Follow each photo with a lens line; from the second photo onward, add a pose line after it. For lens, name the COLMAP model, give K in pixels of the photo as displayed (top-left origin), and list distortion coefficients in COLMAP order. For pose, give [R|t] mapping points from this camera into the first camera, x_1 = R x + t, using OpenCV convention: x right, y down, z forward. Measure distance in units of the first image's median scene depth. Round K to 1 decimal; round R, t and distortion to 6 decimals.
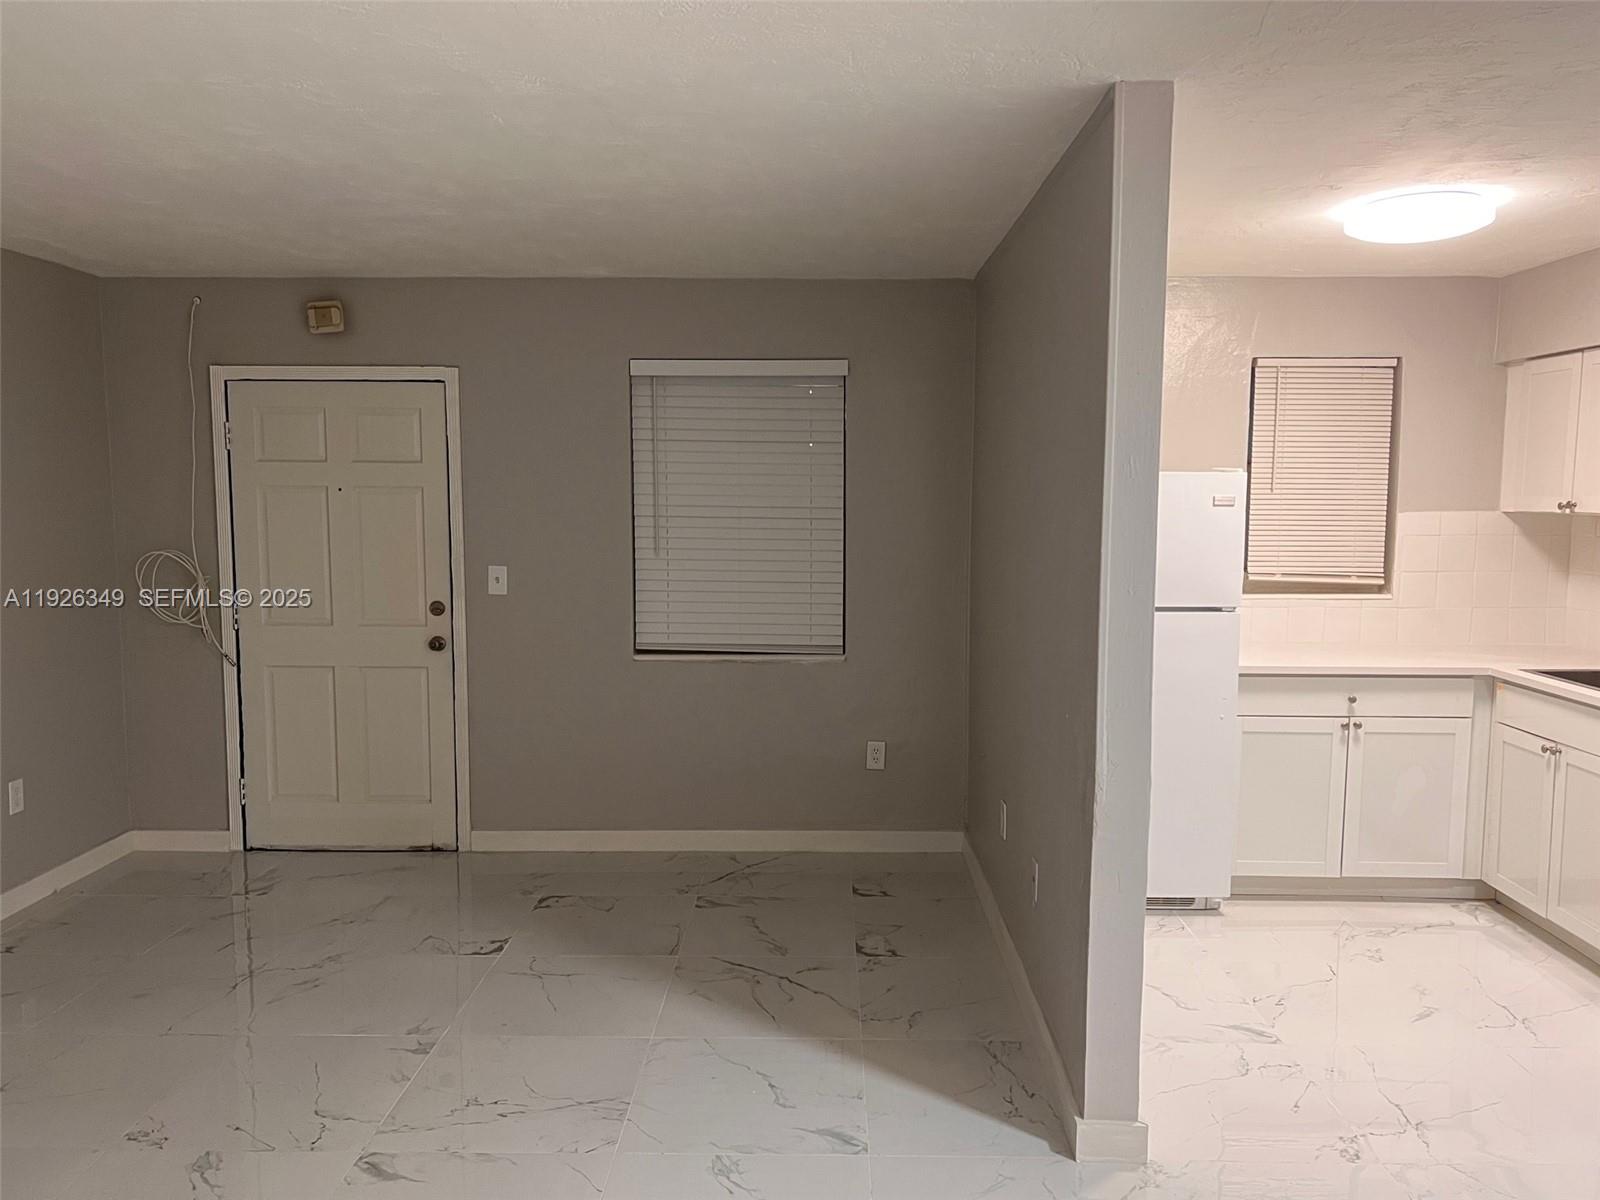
lens RADIAL K [[1200.6, 0, 806.3], [0, 1200.6, 607.1], [0, 0, 1]] dist [0.072818, -0.085193]
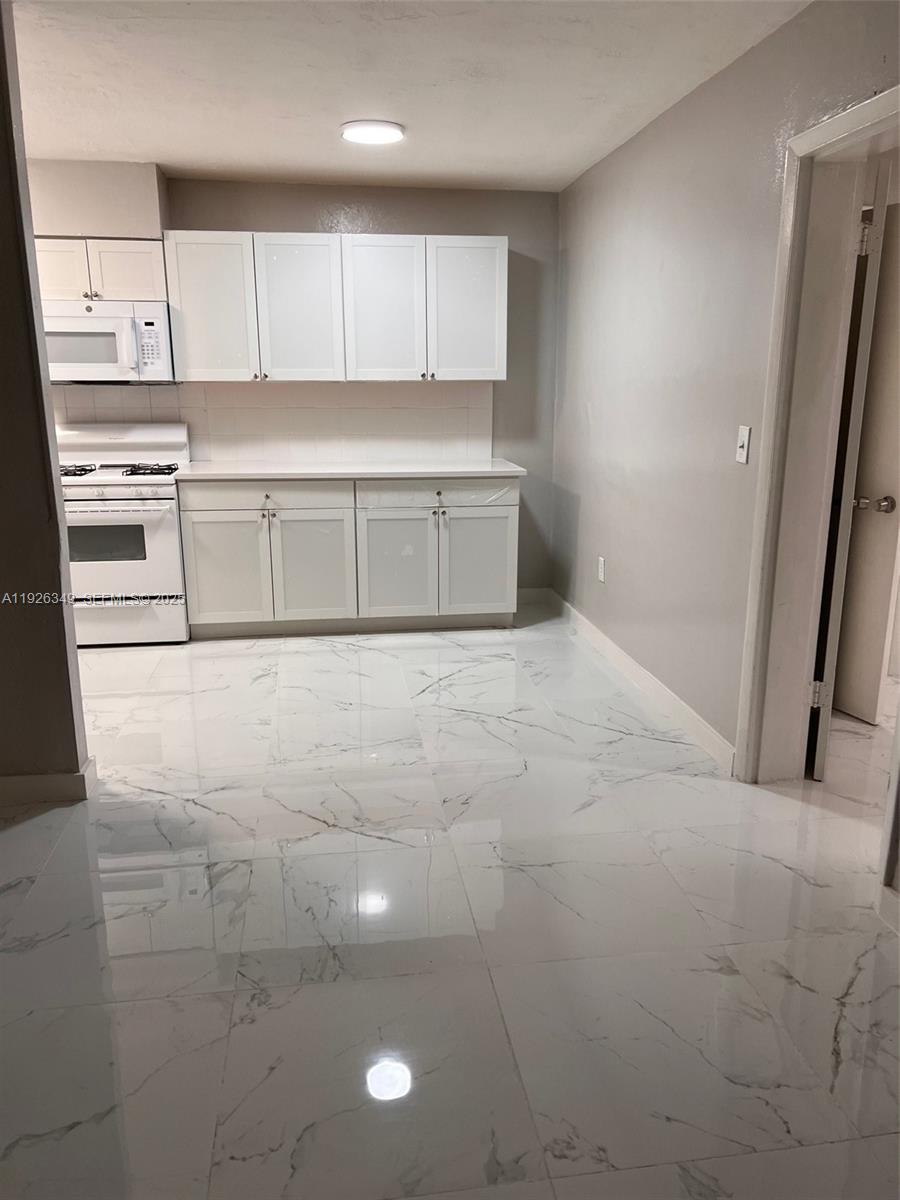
lens RADIAL K [[900.5, 0, 451.0], [0, 900.5, 605.0], [0, 0, 1]] dist [0.072818, -0.085193]
pose [[-0.155255, -0.245230, 0.956953, -0.470269], [0.096641, 0.960282, 0.261762, -0.006794], [-0.983136, 0.133121, -0.125389, 0.382666]]
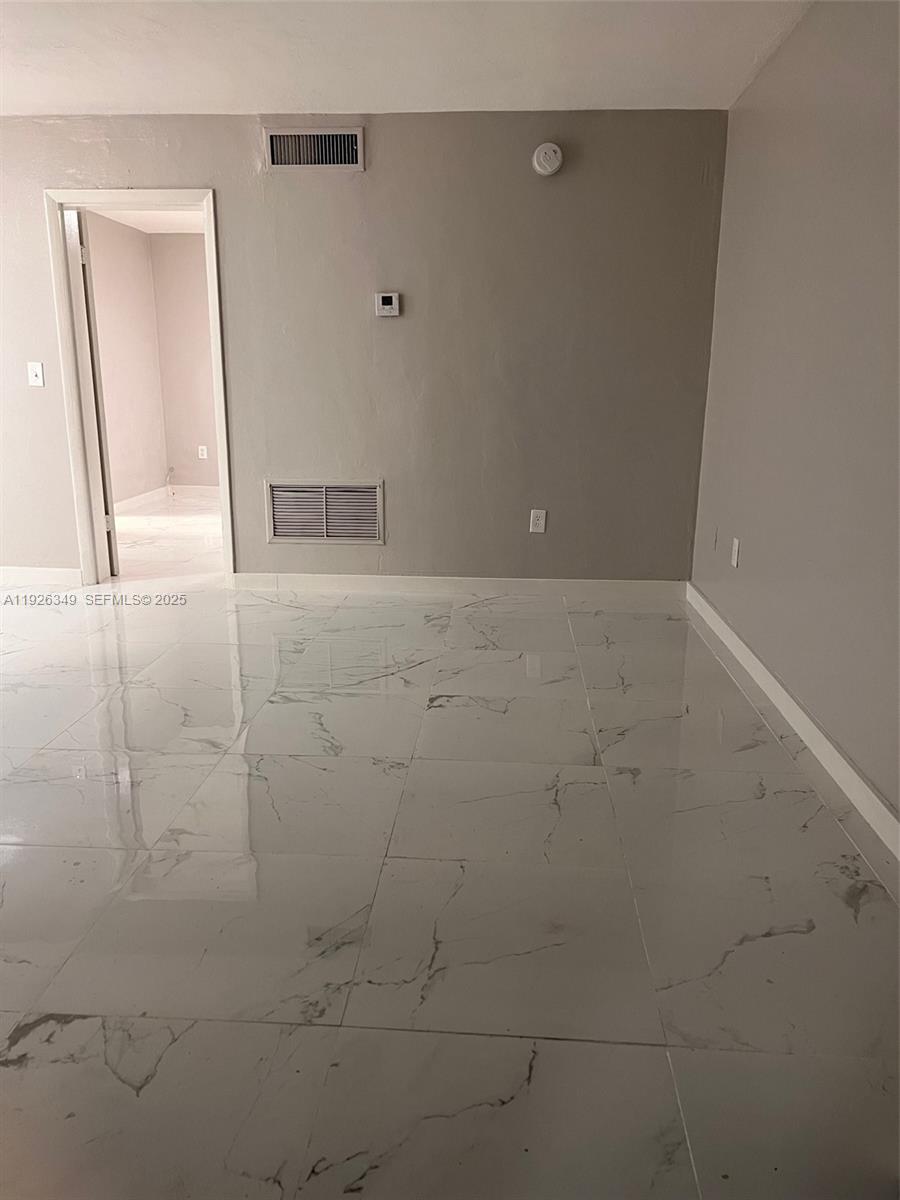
lens RADIAL K [[900.5, 0, 447.4], [0, 900.5, 619.4], [0, 0, 1]] dist [0.072818, -0.085193]
pose [[-0.997956, -0.027965, 0.057463, -0.380504], [-0.006215, 0.937378, 0.348257, -0.026264], [-0.063604, 0.347188, -0.935636, 1.072556]]
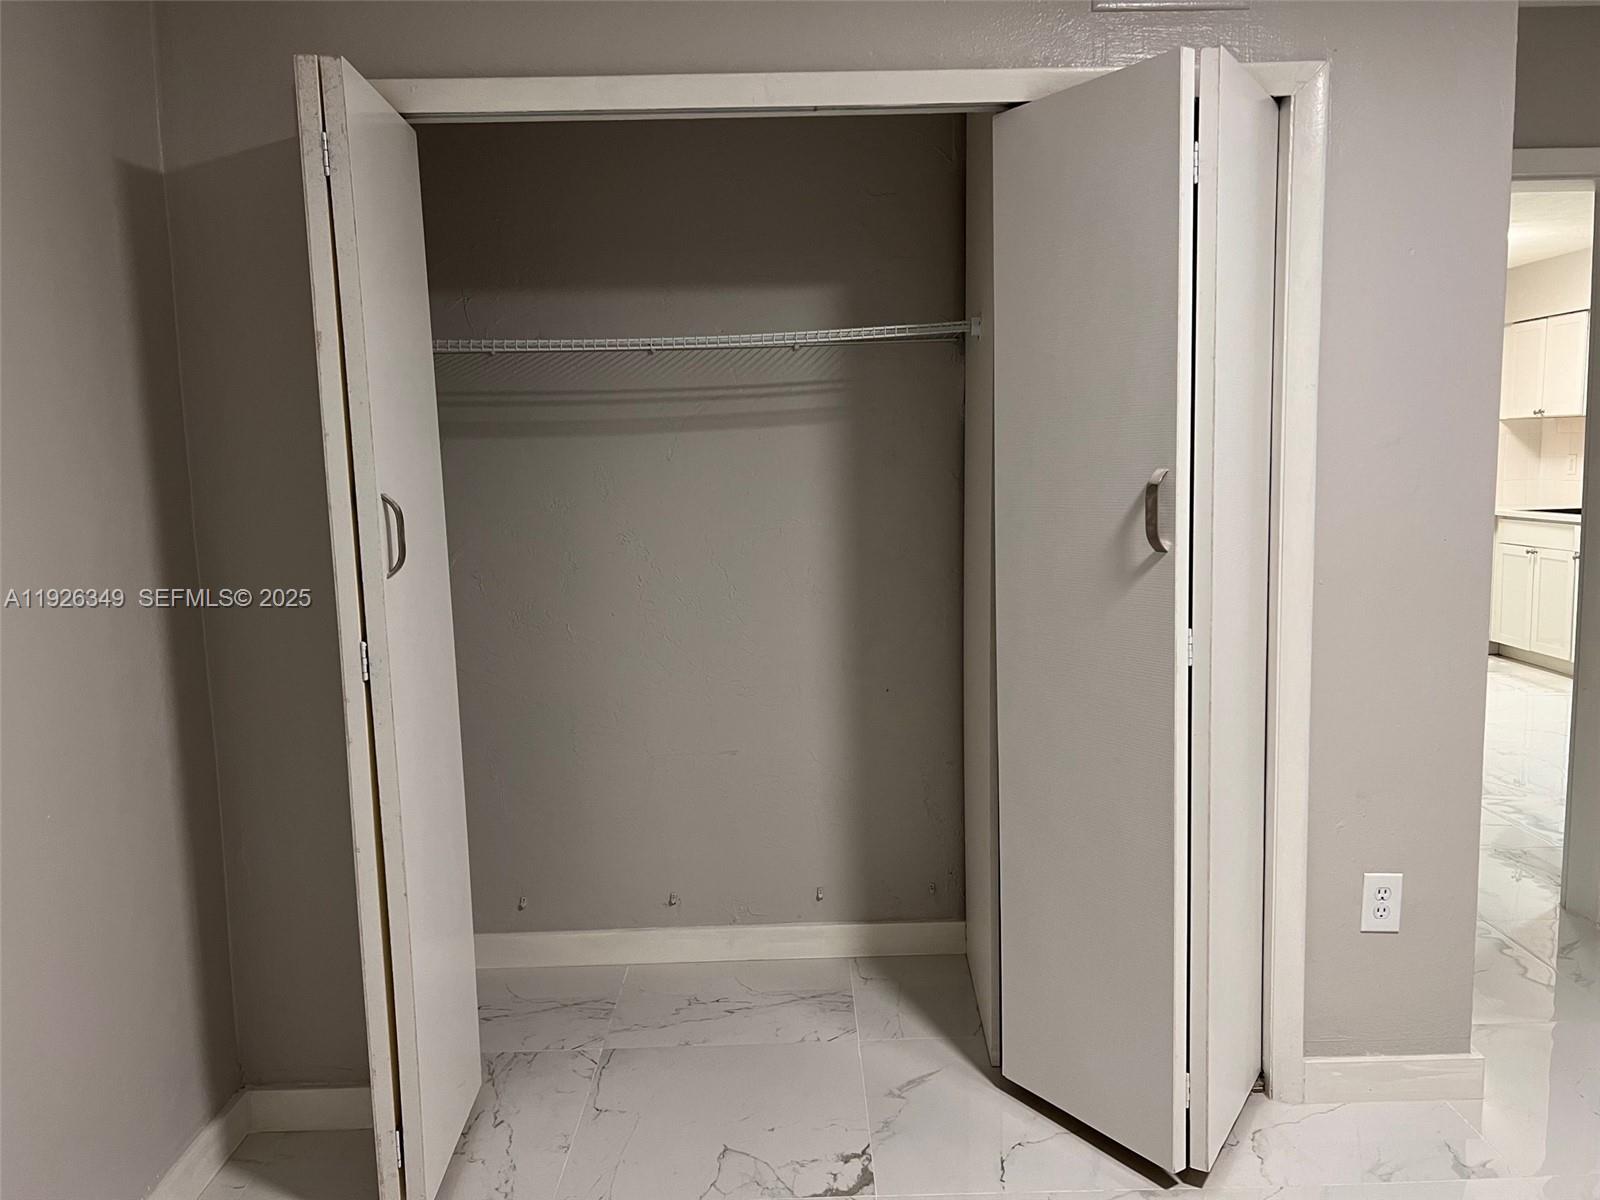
lens RADIAL K [[1200.6, 0, 799.7], [0, 1200.6, 602.2], [0, 0, 1]] dist [0.072818, -0.085193]
pose [[0.999529, -0.030367, -0.004539, -0.338231], [0.030415, 0.999478, 0.010913, 0.113052], [0.004205, -0.011046, 0.999930, -0.590174]]
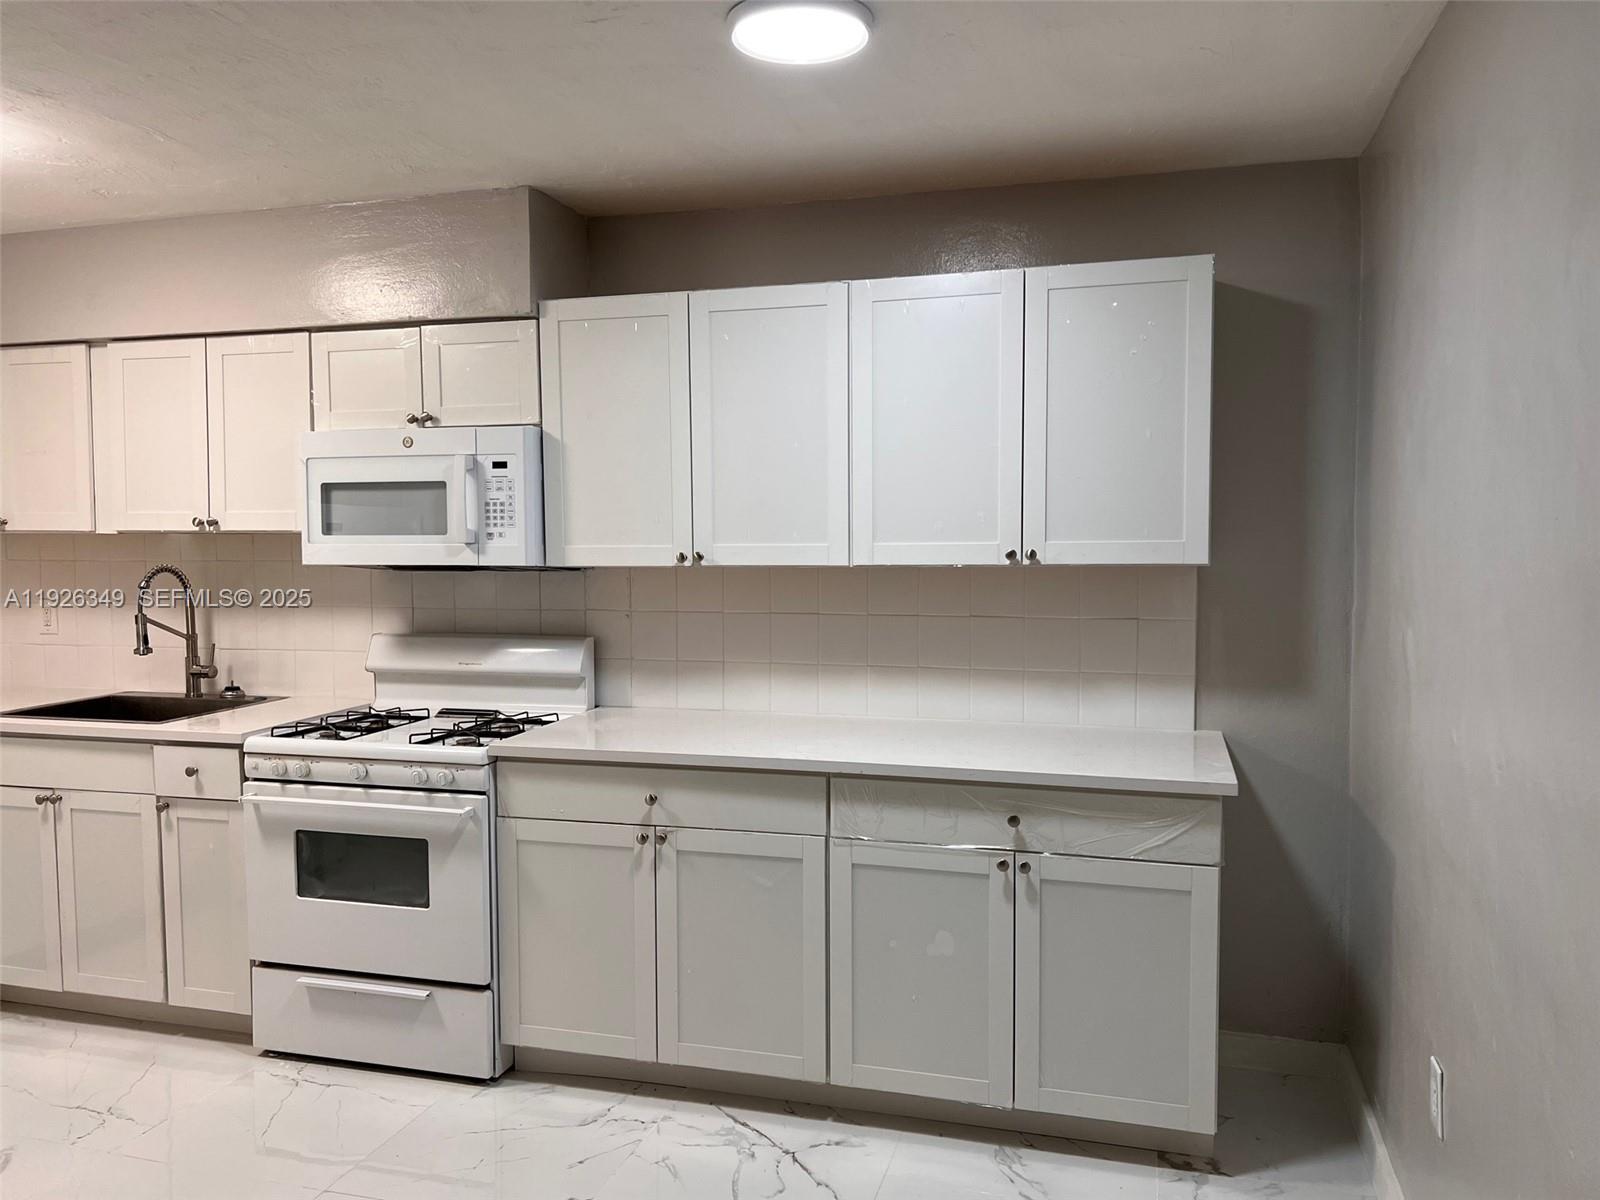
lens RADIAL K [[1200.6, 0, 818.6], [0, 1200.6, 607.6], [0, 0, 1]] dist [0.072818, -0.085193]
pose [[0.259015, -0.065467, 0.963652, -0.063103], [0.100103, 0.994147, 0.040633, 0.000575], [-0.960672, 0.085940, 0.264052, 0.187682]]
